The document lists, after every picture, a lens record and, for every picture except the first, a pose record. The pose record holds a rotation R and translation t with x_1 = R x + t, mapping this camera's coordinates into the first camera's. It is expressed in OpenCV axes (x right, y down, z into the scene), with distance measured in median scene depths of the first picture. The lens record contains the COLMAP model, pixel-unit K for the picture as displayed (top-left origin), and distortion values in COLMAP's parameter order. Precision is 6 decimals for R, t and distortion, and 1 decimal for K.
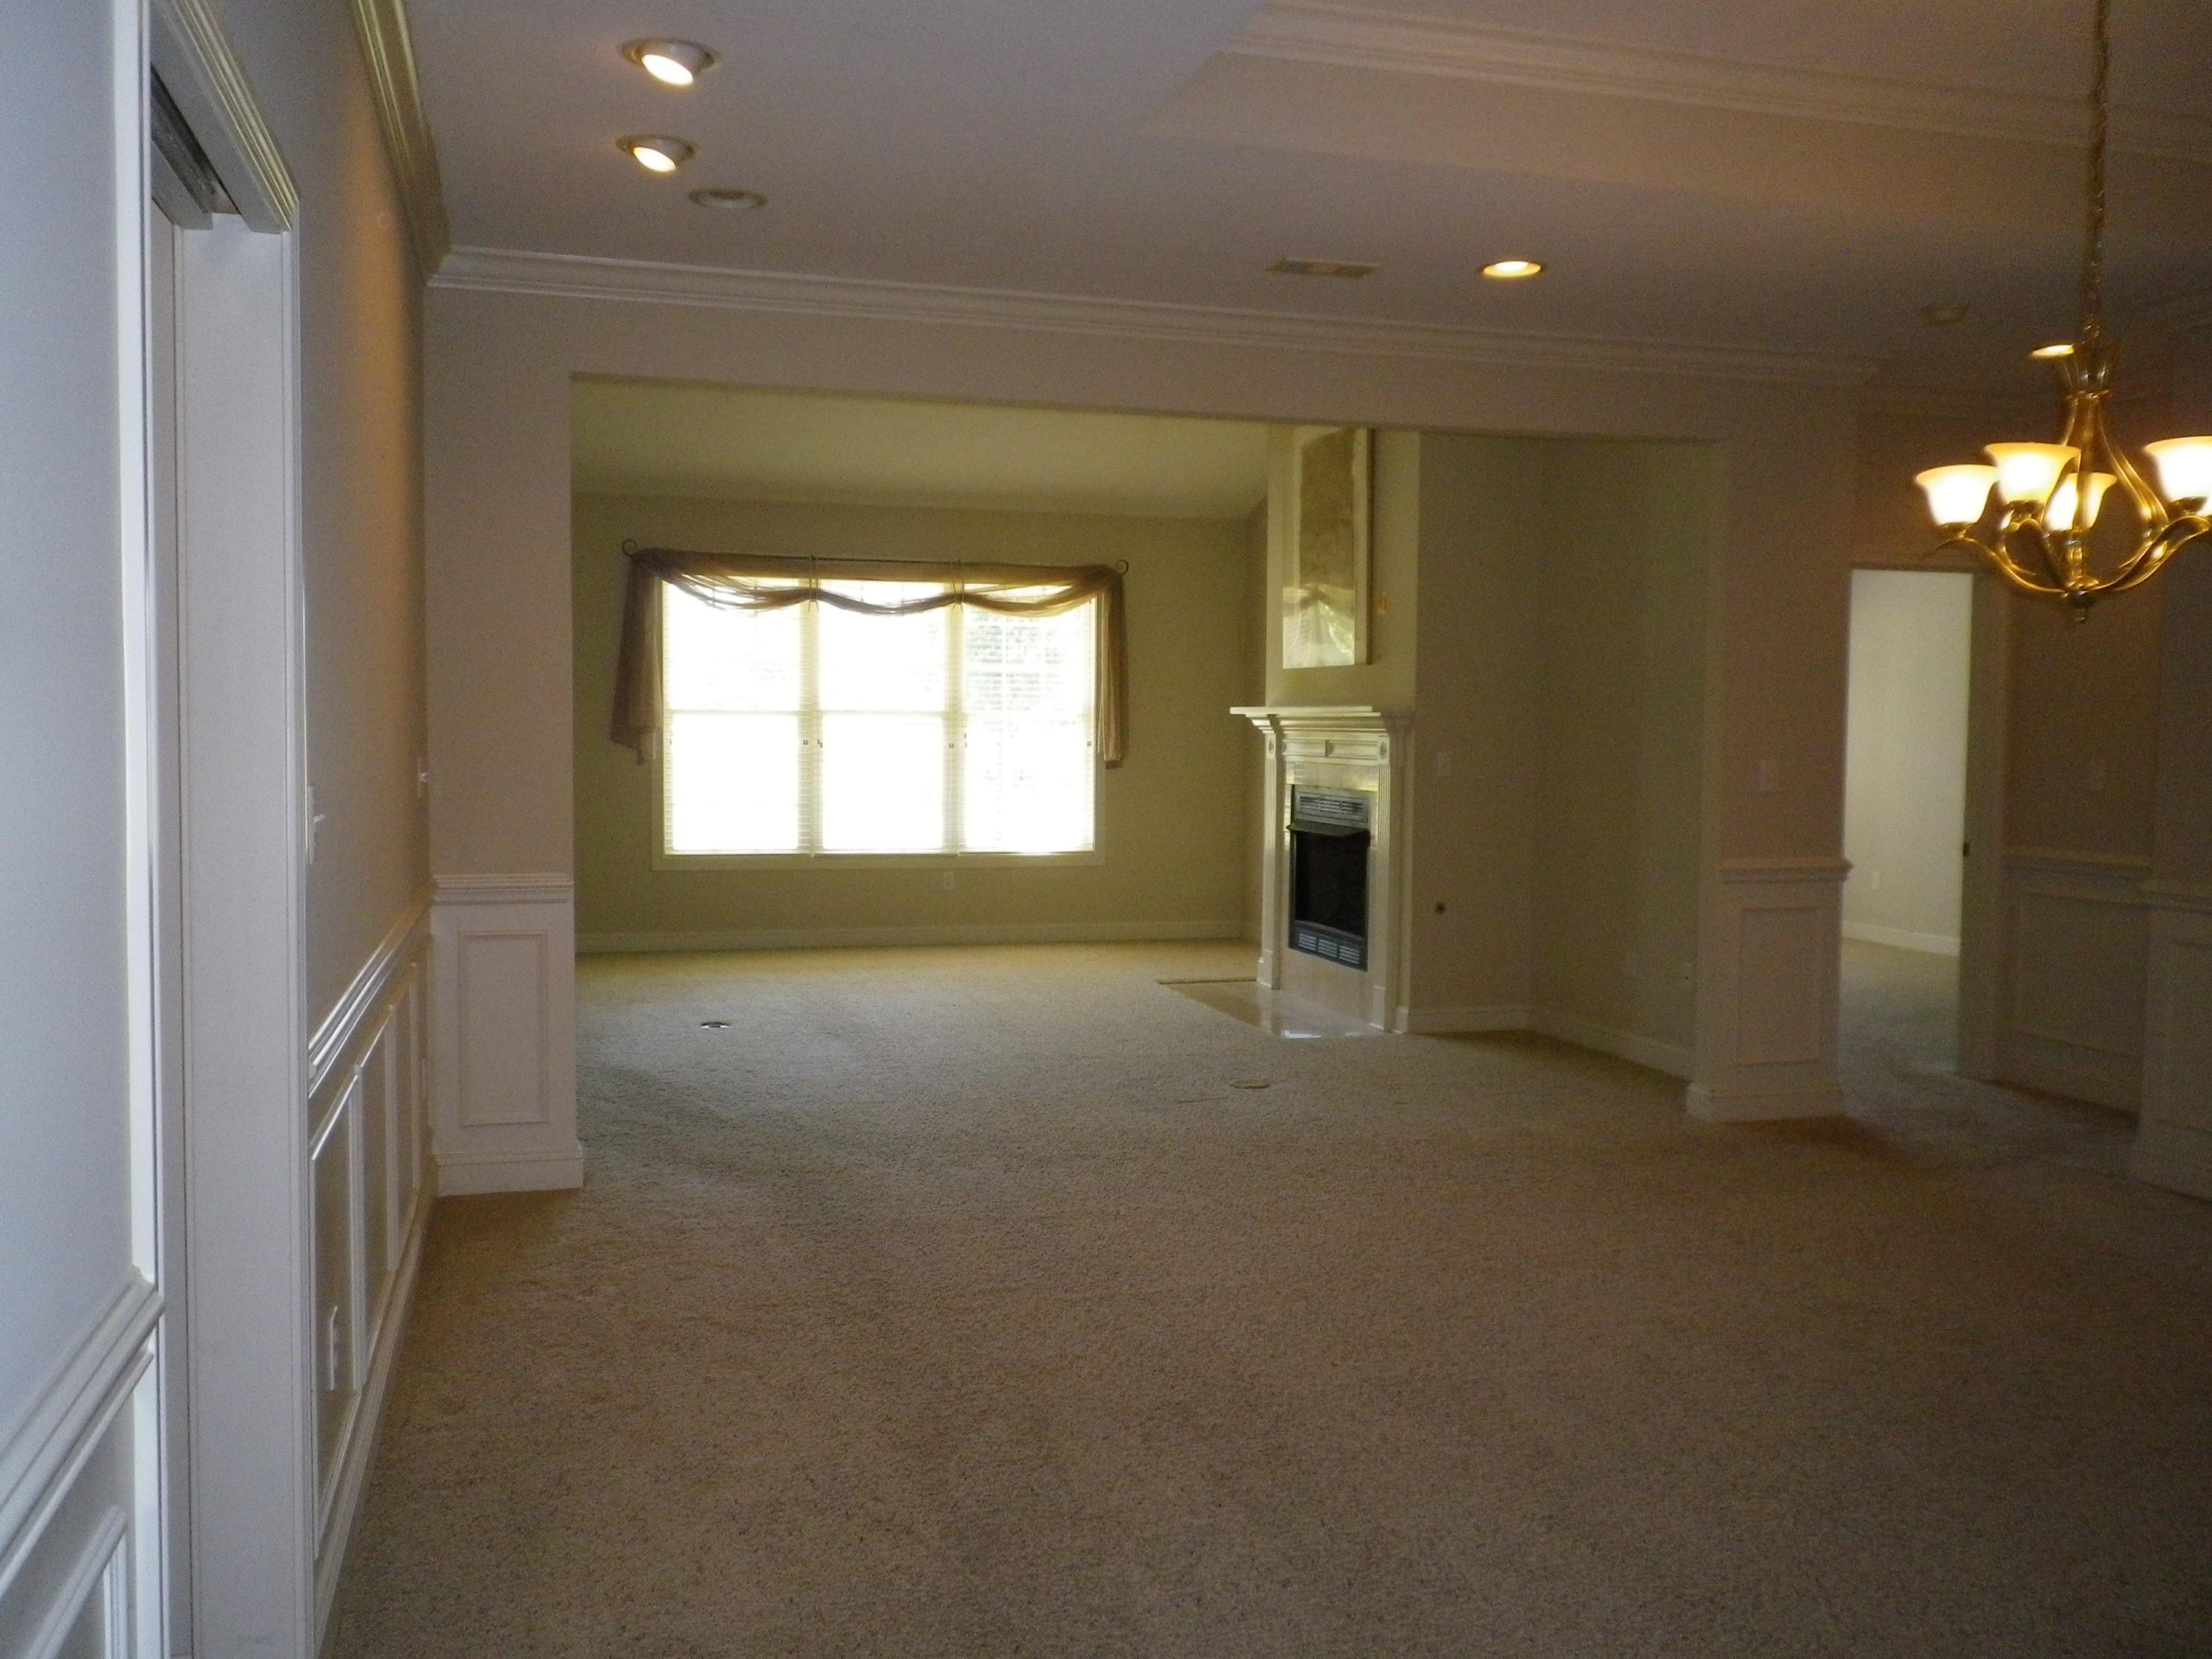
lens RADIAL K [[1854.9, 0, 1087.4], [0, 1854.9, 834.7], [0, 0, 1]] dist [-0.017782, 0.015112]
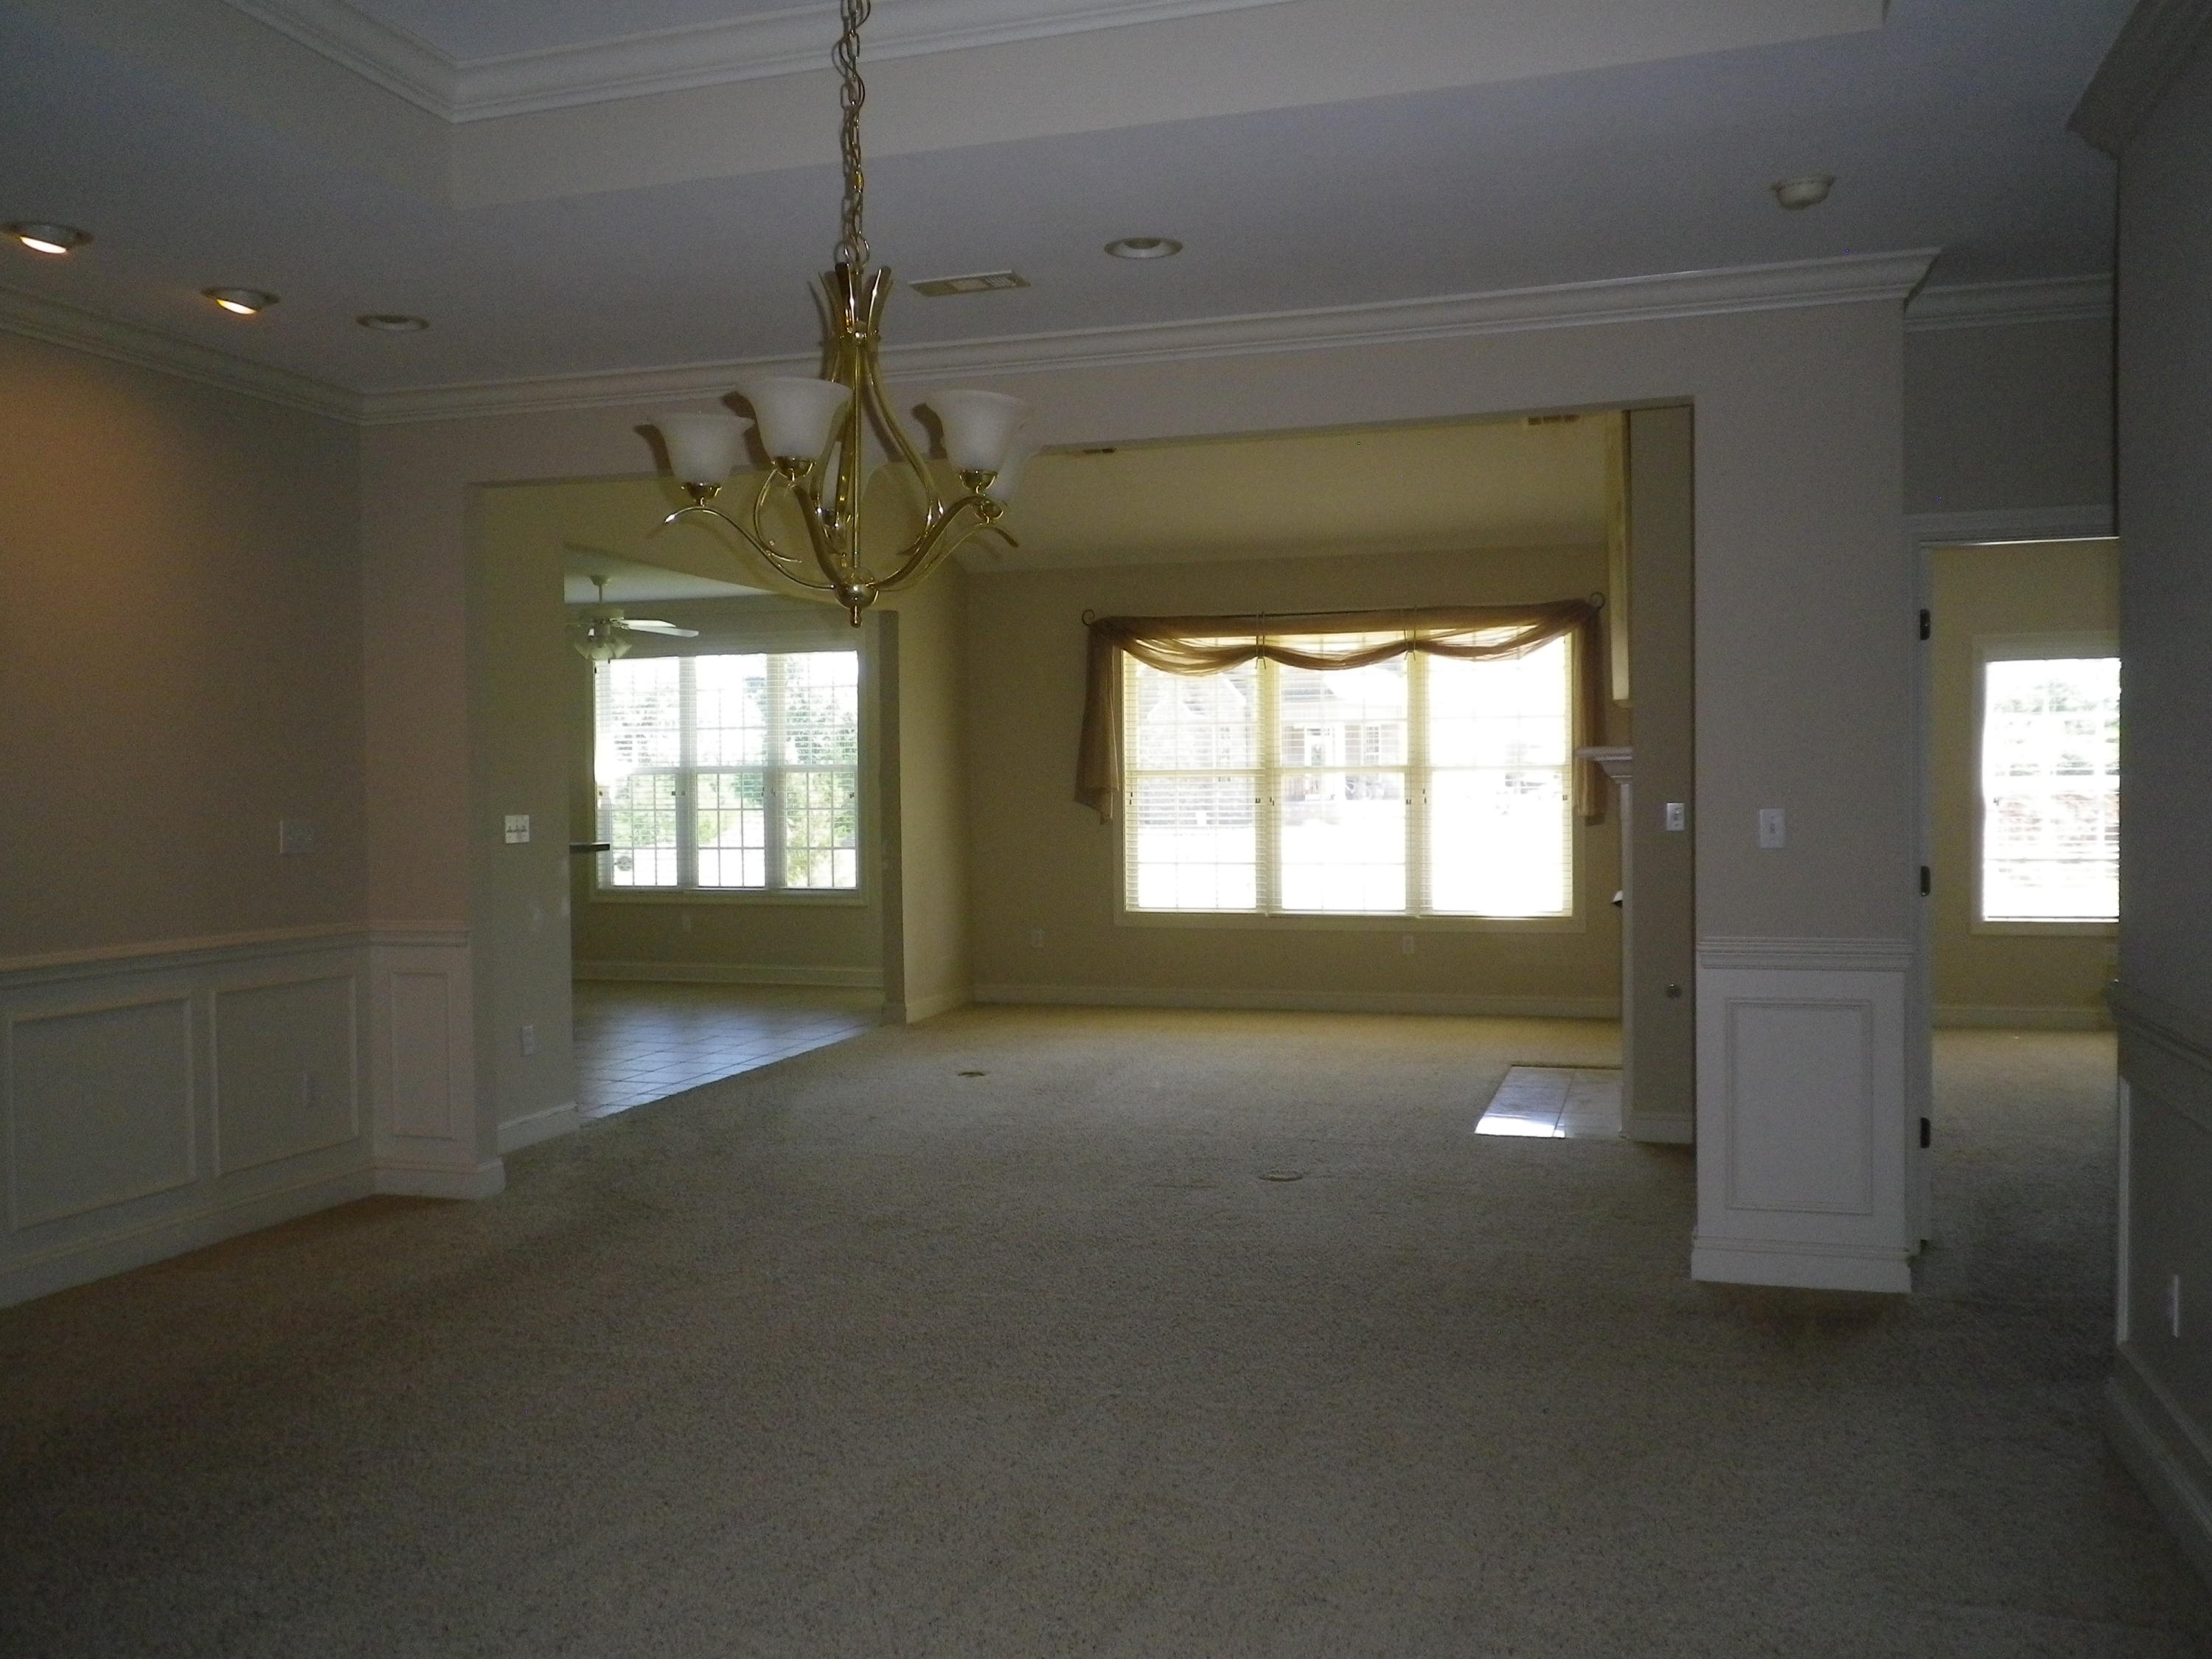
lens RADIAL K [[1854.9, 0, 1087.4], [0, 1854.9, 834.7], [0, 0, 1]] dist [-0.017782, 0.015112]
pose [[0.827049, -0.004151, -0.562114, 0.326032], [-0.013722, 0.999526, -0.027571, -0.003001], [0.561962, 0.030516, 0.826600, 0.129566]]
